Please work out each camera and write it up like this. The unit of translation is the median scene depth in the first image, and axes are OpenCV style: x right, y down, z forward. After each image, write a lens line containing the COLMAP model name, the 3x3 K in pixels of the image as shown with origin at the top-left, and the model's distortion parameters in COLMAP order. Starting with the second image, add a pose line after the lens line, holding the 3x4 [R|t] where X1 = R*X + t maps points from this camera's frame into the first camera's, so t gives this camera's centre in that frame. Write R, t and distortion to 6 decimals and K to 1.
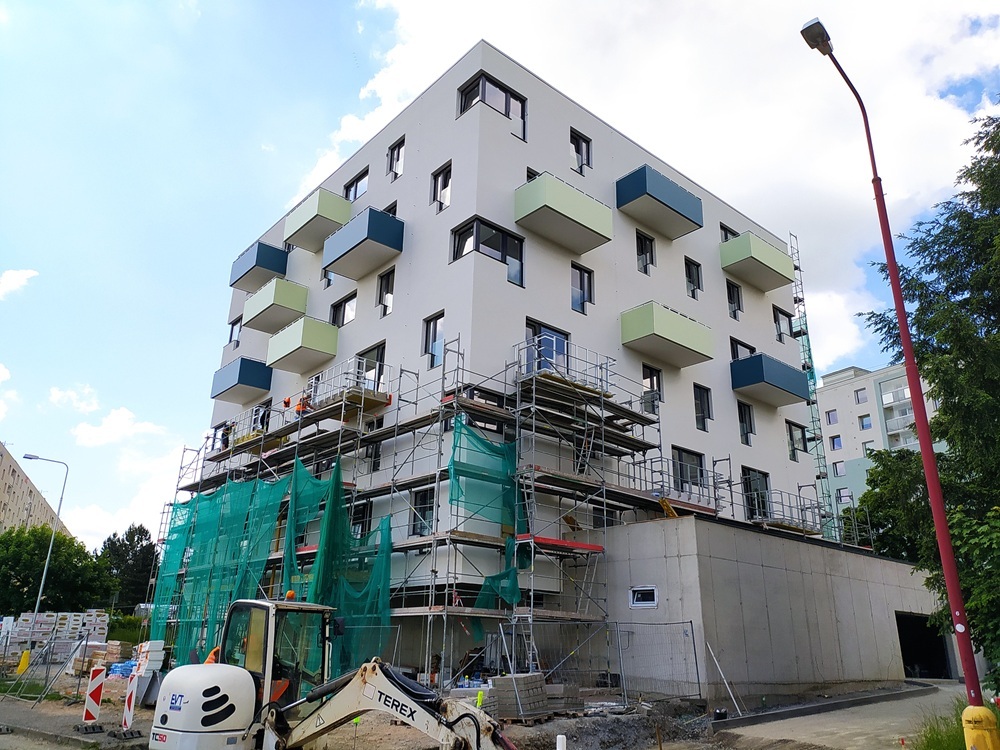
lens RADIAL K [[748.1, 0, 505.7], [0, 748.1, 381.5], [0, 0, 1]] dist [0.095398, -0.084543]
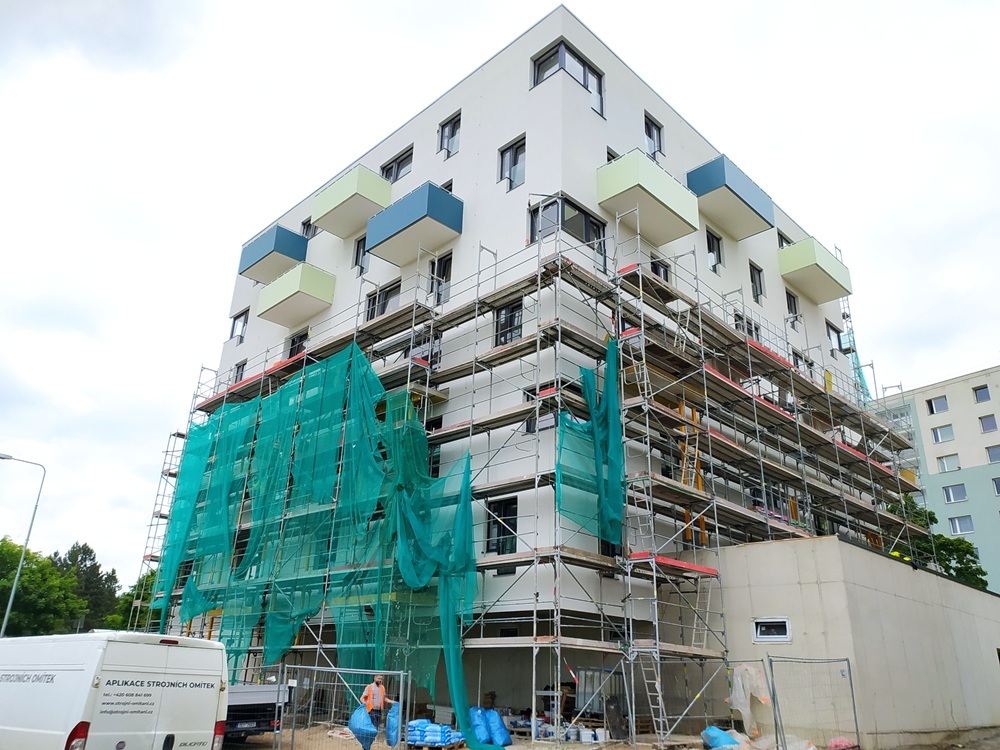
lens RADIAL K [[748.1, 0, 505.7], [0, 748.1, 381.5], [0, 0, 1]] dist [0.095398, -0.084543]
pose [[0.997074, 0.035086, 0.067919, -0.142920], [-0.032587, 0.998763, -0.037561, 0.034811], [-0.069153, 0.035238, 0.996984, 0.114014]]
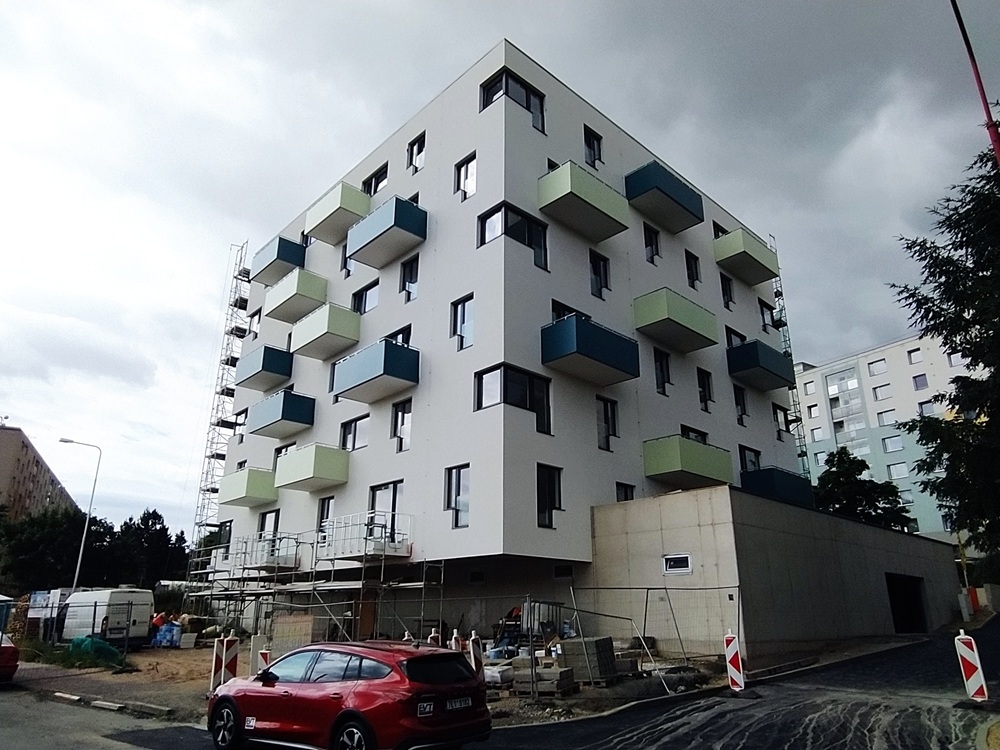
lens RADIAL K [[675.0, 0, 500.7], [0, 675.0, 391.9], [0, 0, 1]] dist [-0.003832, 0.001595]
pose [[0.999197, -0.003941, 0.039882, -0.074411], [0.003404, 0.999903, 0.013519, 0.026008], [-0.039932, -0.013373, 0.999113, 0.062464]]
